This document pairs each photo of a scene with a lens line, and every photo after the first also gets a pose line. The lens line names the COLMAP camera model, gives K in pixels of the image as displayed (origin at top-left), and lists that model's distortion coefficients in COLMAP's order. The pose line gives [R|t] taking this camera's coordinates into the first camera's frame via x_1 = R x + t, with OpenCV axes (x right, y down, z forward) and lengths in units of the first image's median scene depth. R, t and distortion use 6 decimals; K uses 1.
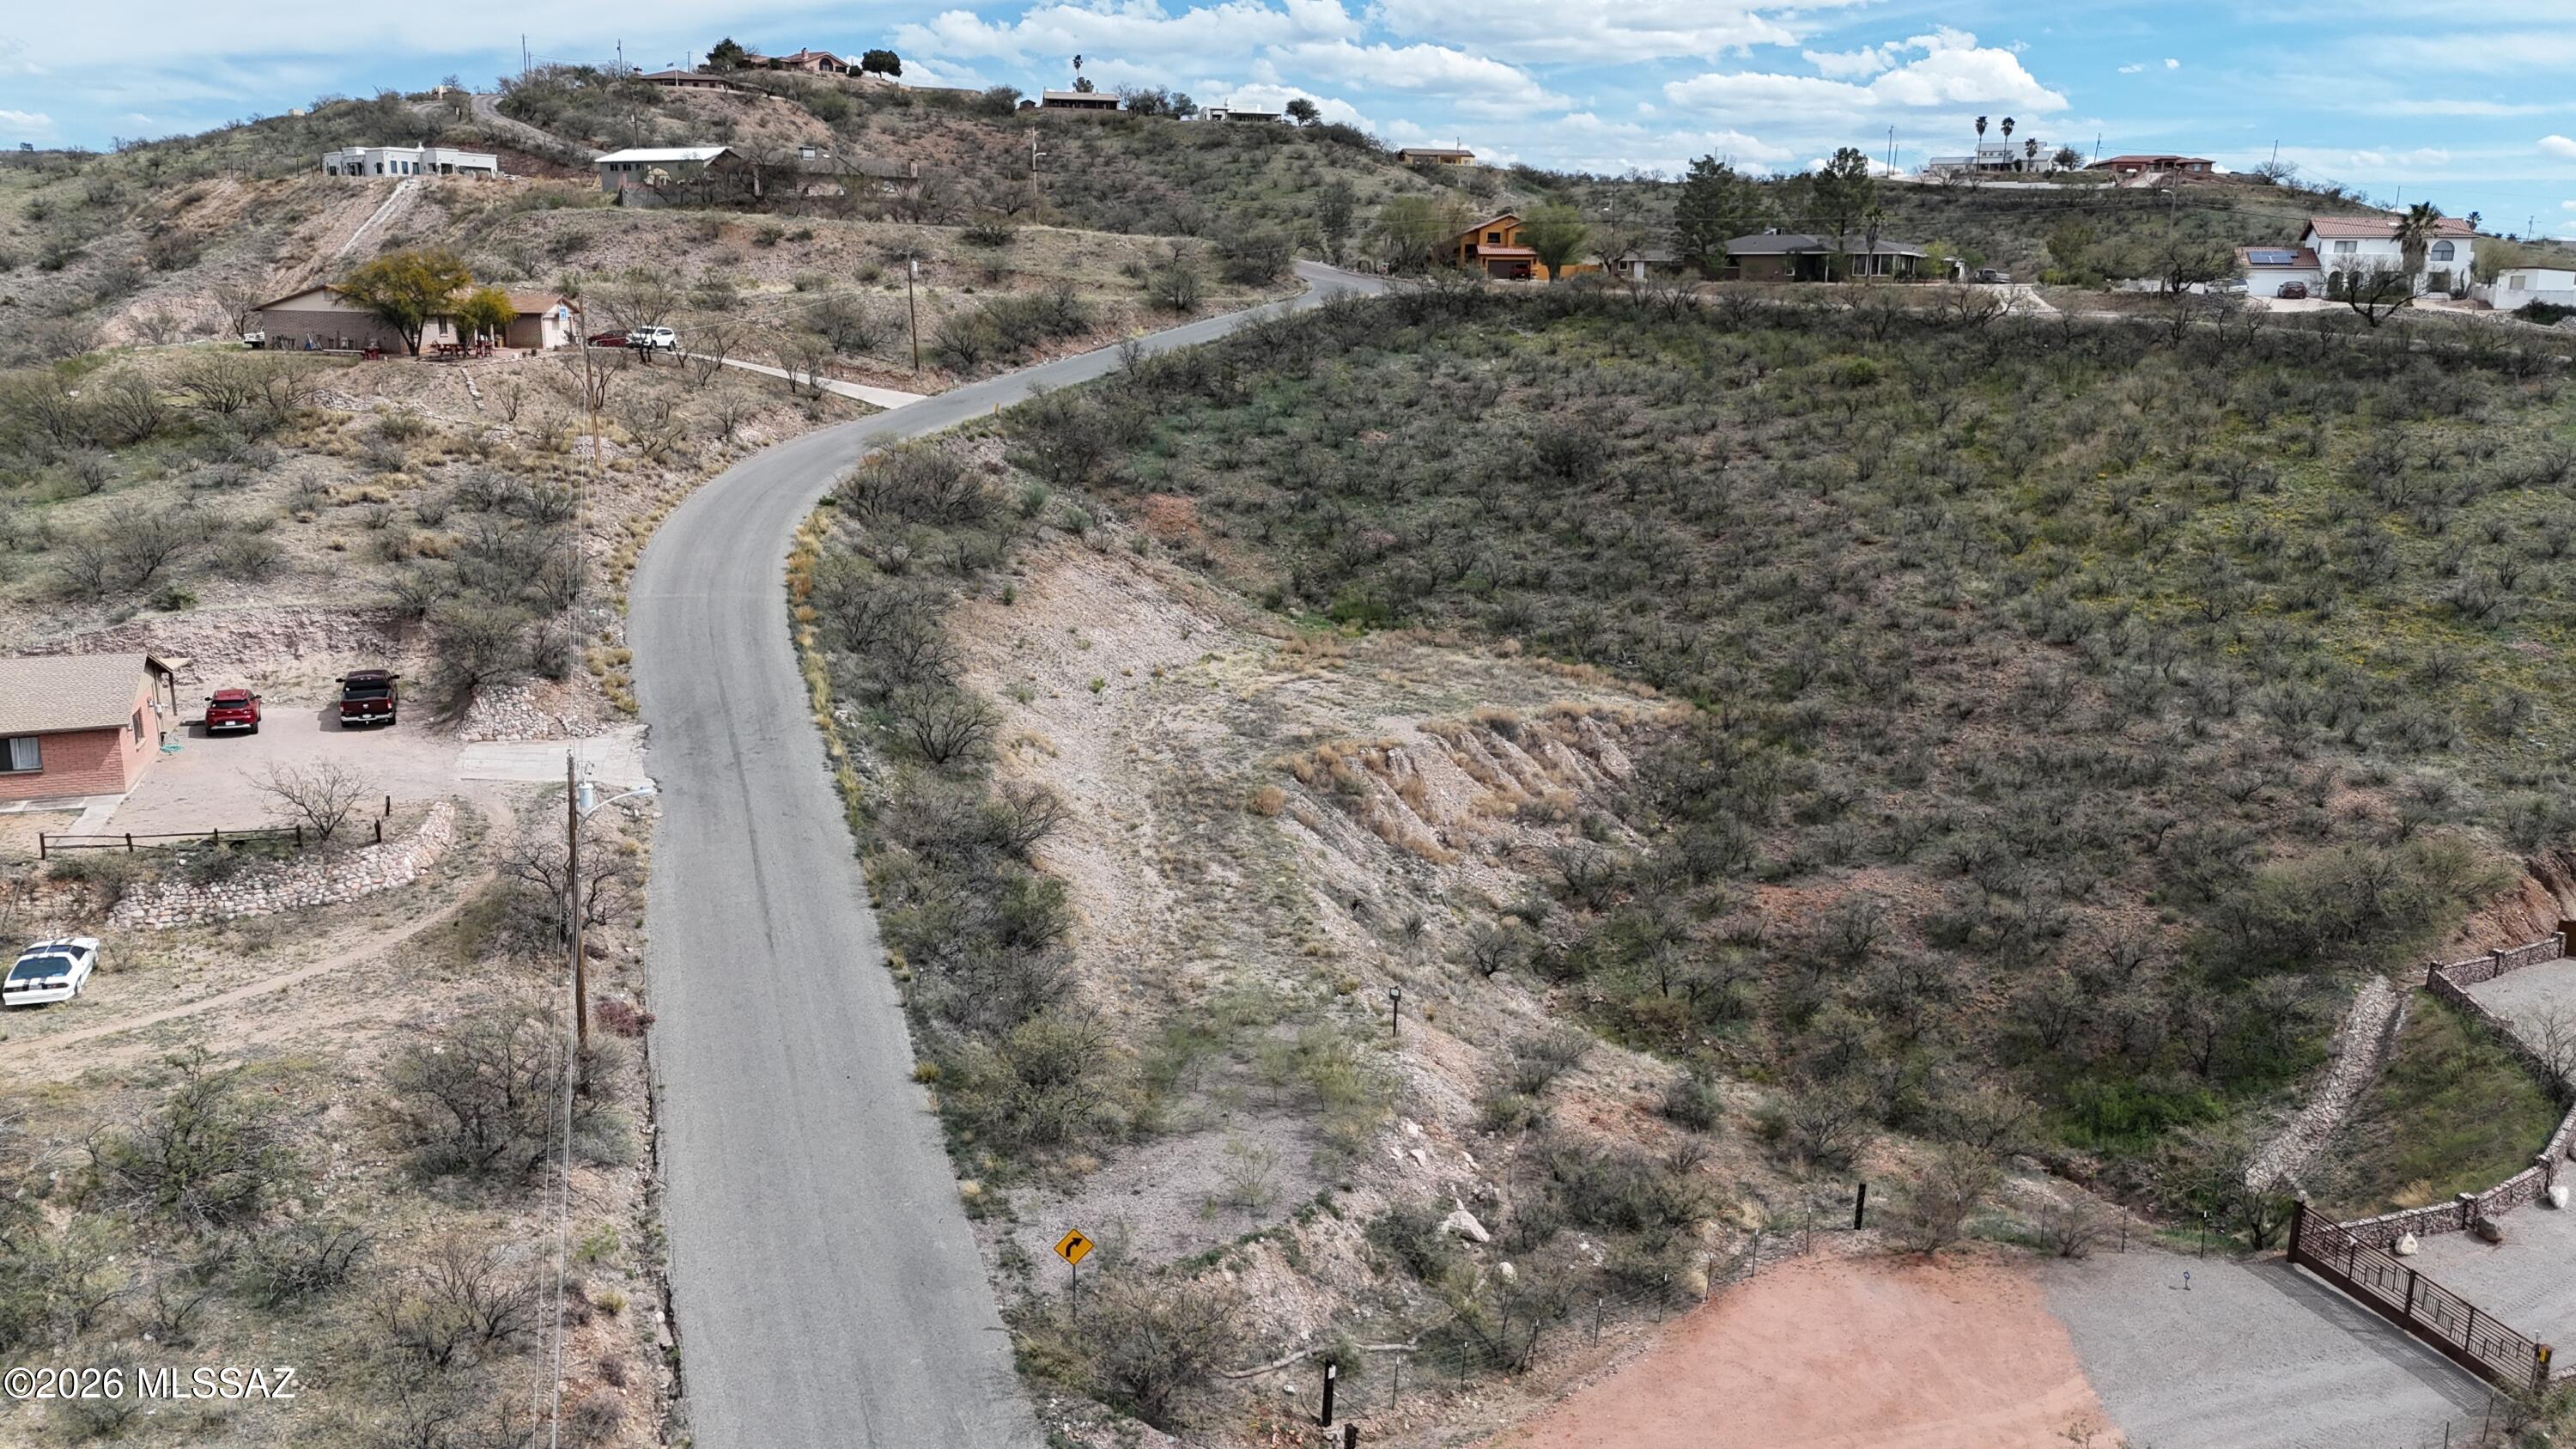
lens RADIAL K [[1904.8, 0, 1288.0], [0, 1904.8, 724.5], [0, 0, 1]] dist [0.080450, -0.086378]
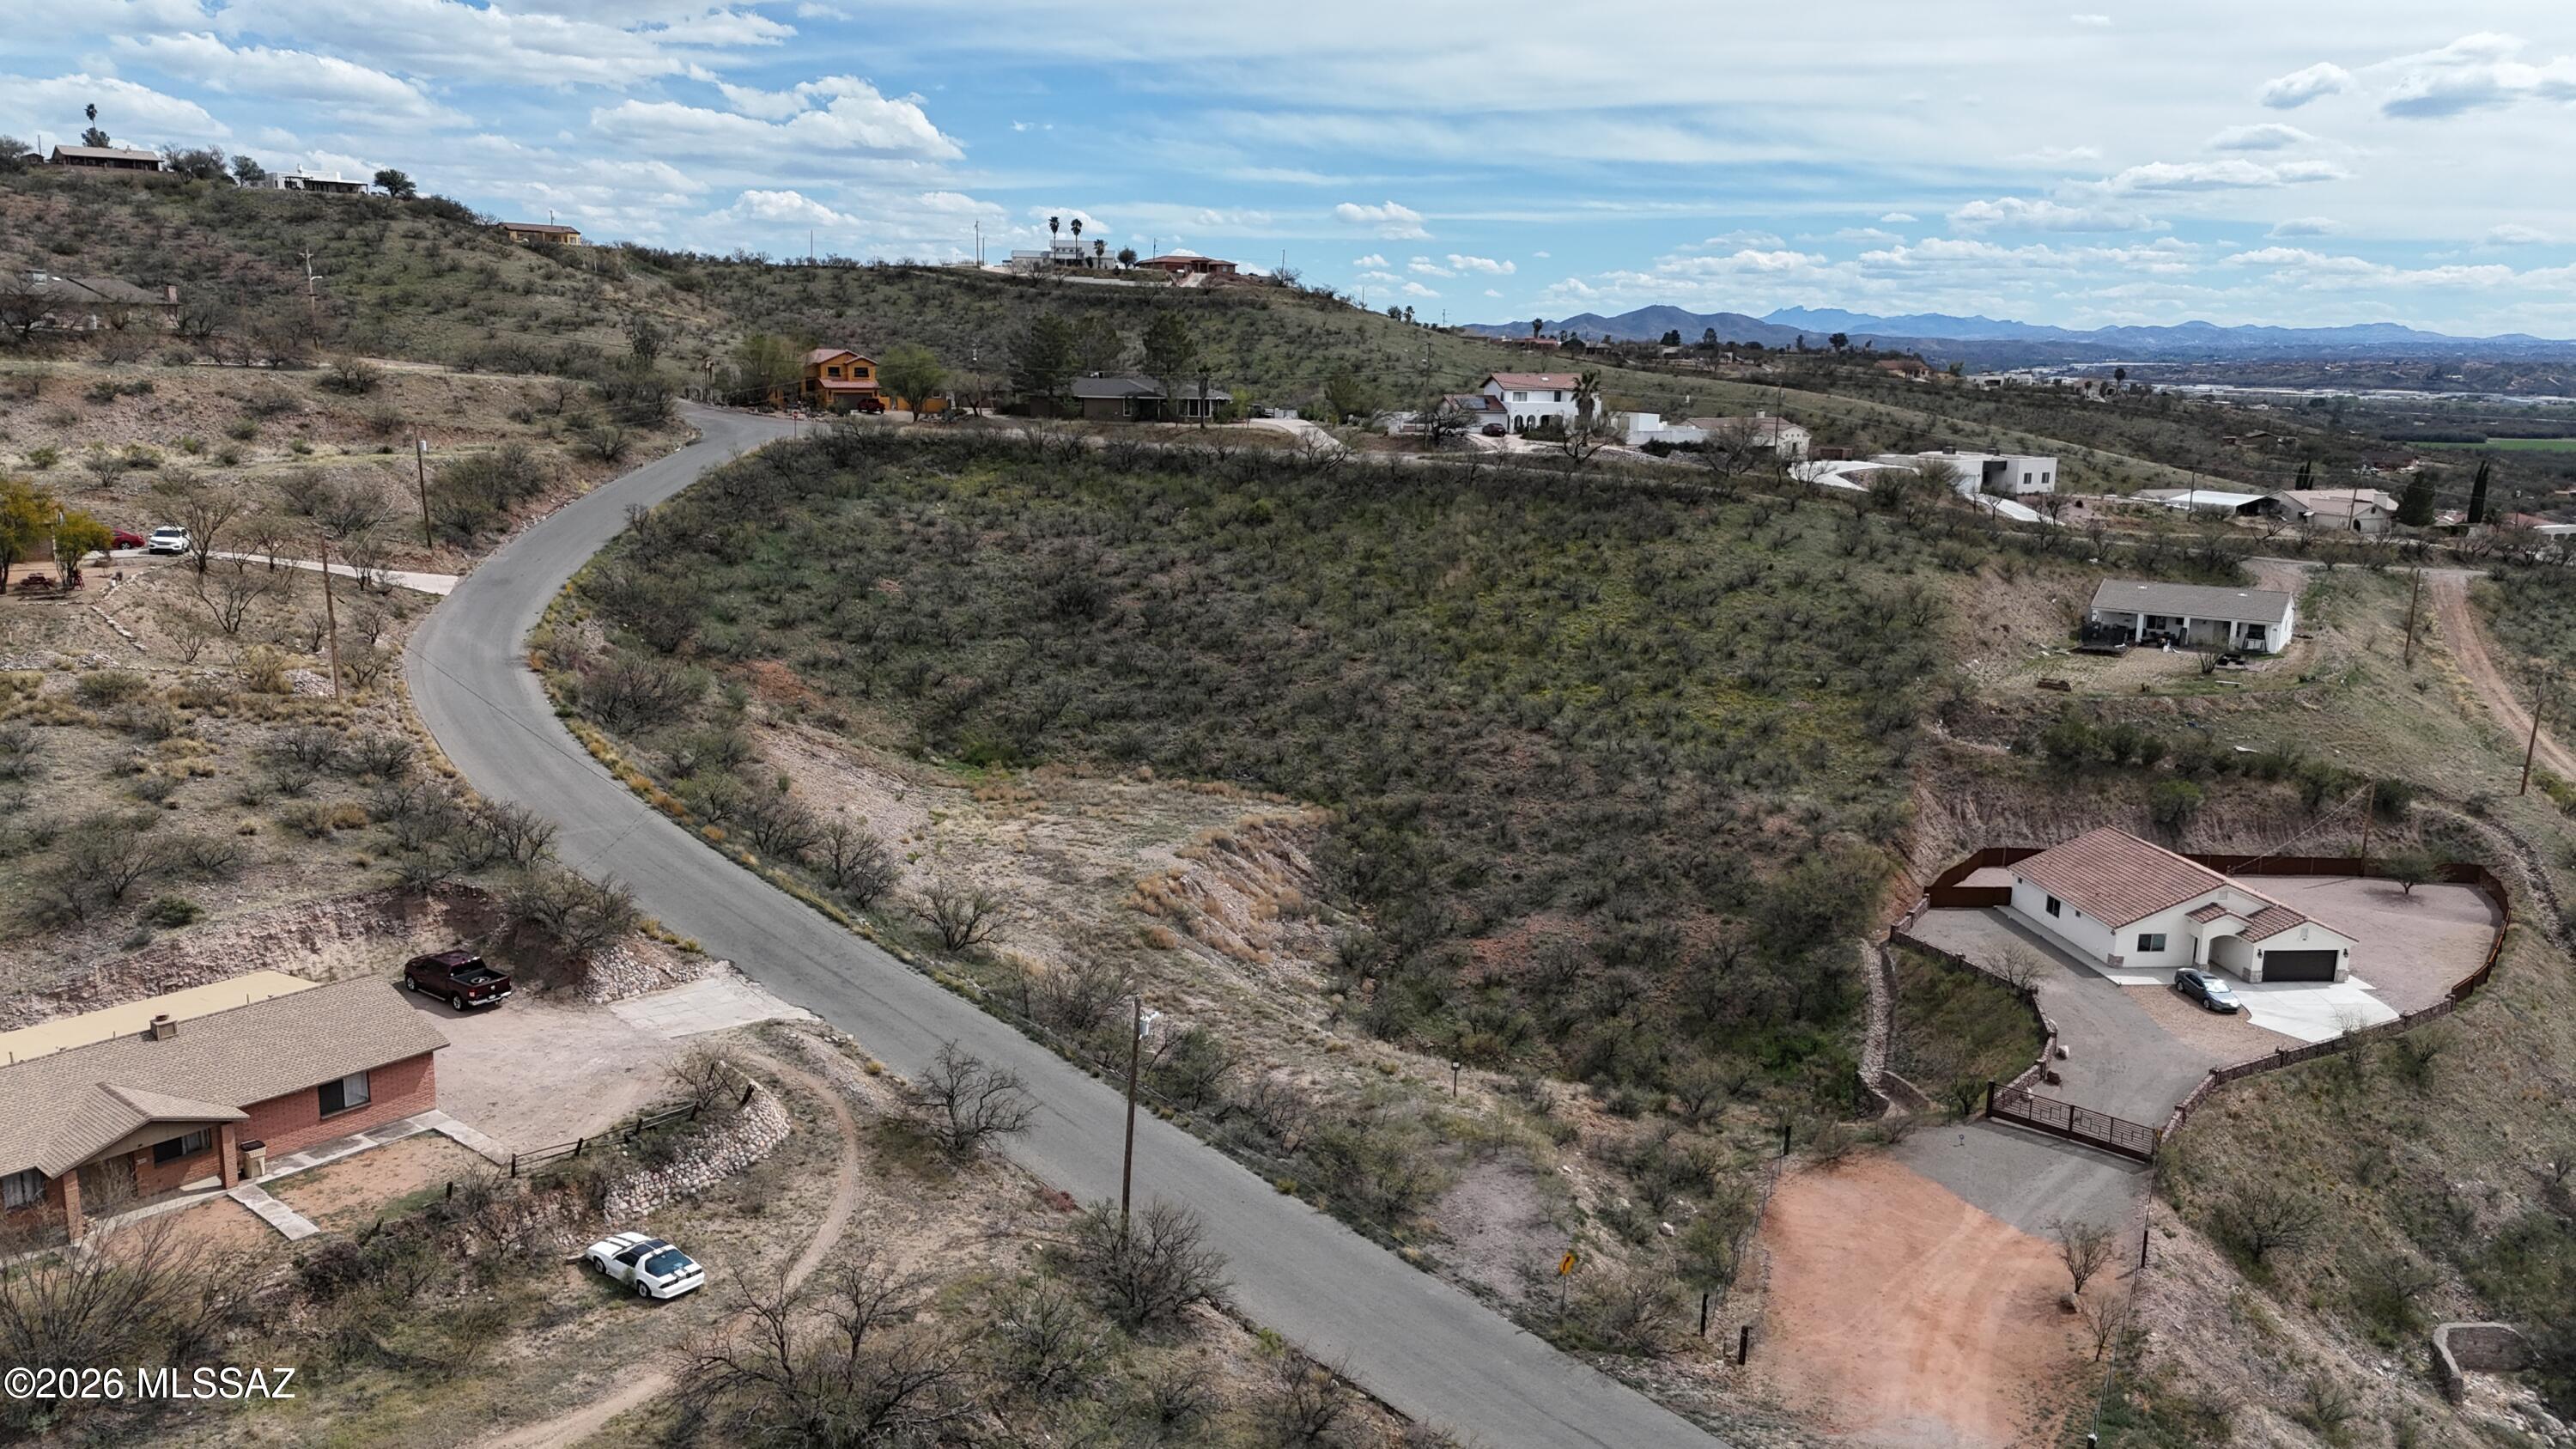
lens RADIAL K [[1904.8, 0, 1288.0], [0, 1904.8, 724.5], [0, 0, 1]] dist [0.080450, -0.086378]
pose [[0.857752, -0.102287, 0.503784, -0.270829], [0.108753, 0.993930, 0.016641, -0.053649], [-0.502428, 0.040514, 0.863669, -0.060117]]
